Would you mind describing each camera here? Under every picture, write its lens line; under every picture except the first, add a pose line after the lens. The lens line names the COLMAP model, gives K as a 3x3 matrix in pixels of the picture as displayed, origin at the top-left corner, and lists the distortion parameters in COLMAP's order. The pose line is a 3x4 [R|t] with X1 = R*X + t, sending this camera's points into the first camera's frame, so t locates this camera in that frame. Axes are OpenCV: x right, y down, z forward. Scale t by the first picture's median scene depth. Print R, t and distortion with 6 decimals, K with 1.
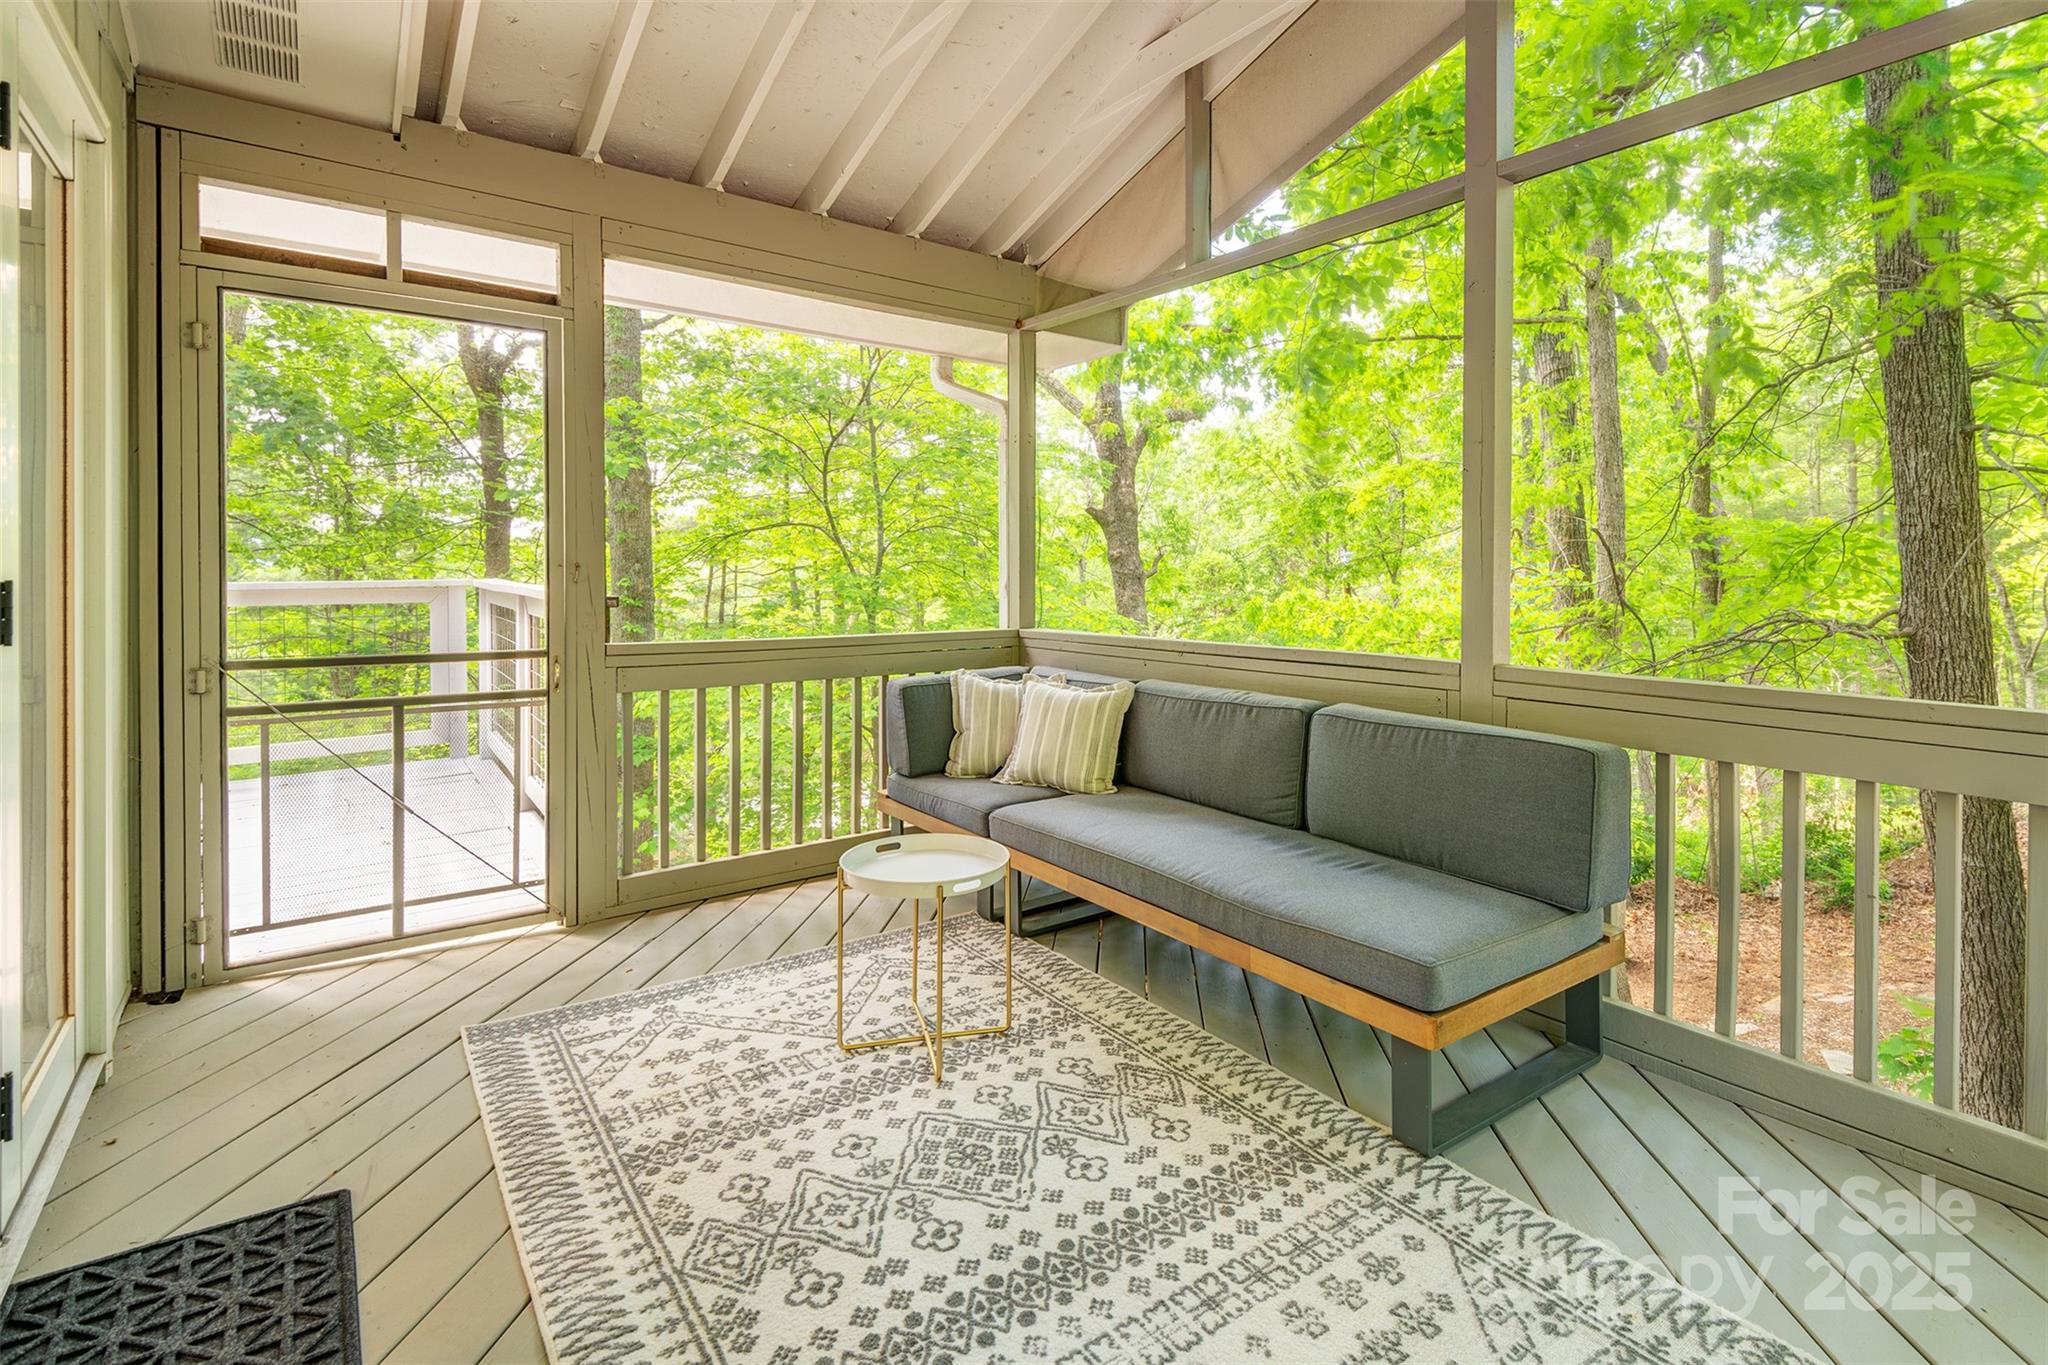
lens RADIAL K [[971.0, 0, 1040.5], [0, 971.0, 571.7], [0, 0, 1]] dist [0.037628, -0.022668]
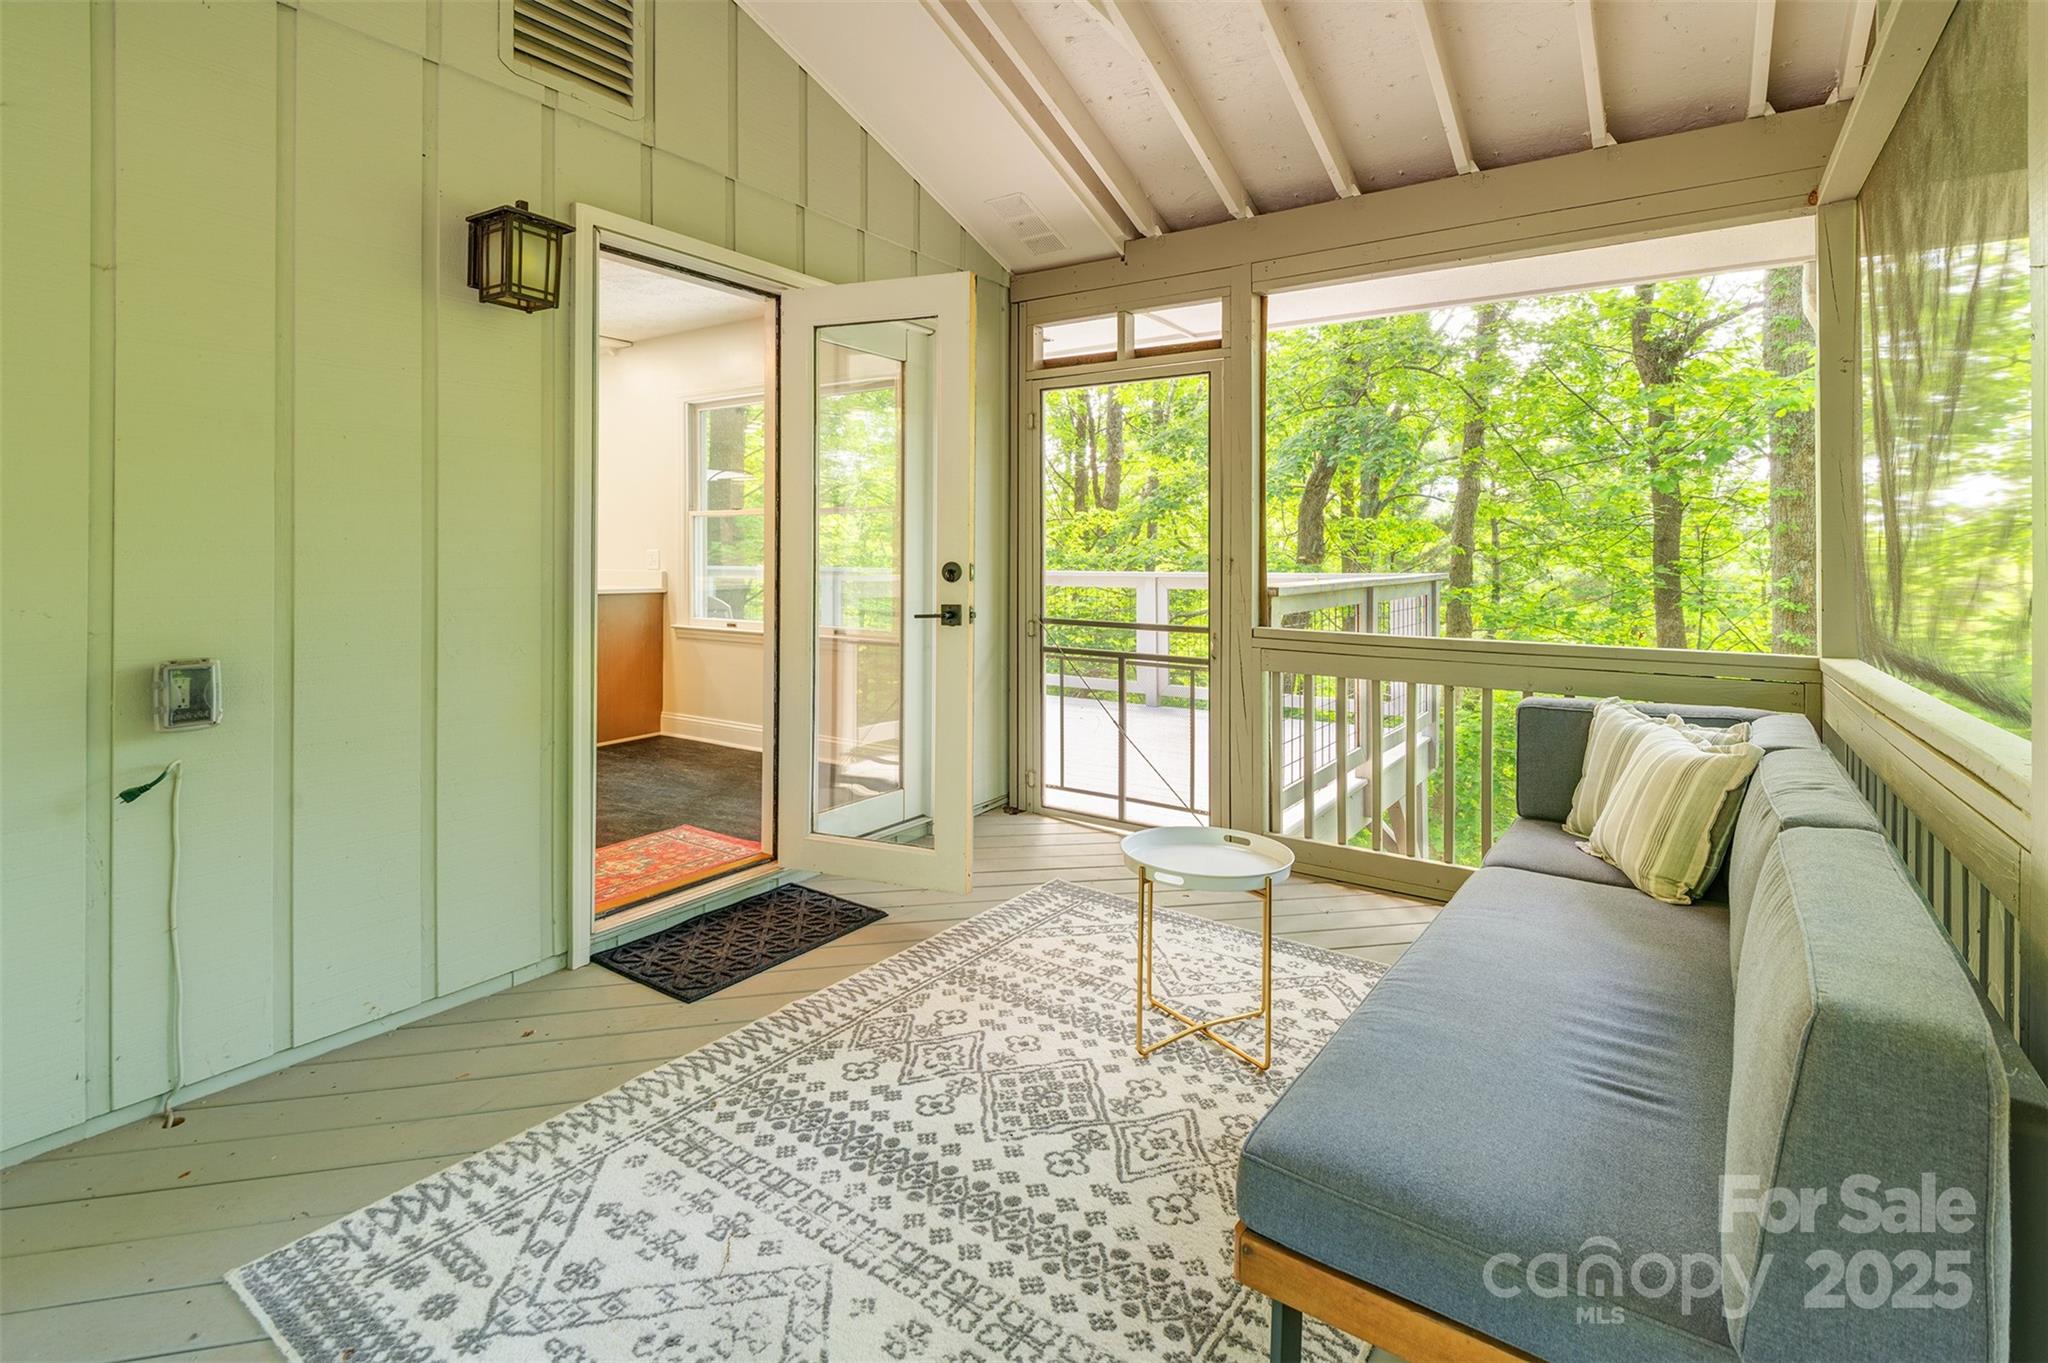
lens RADIAL K [[964.8, 0, 1024.5], [0, 964.8, 553.4], [0, 0, 1]] dist [0.004090, -0.000671]
pose [[0.330129, -0.004951, -0.943923, 0.886228], [-0.010423, 0.999906, -0.008890, -0.000764], [0.943878, 0.012773, 0.330046, 0.581014]]
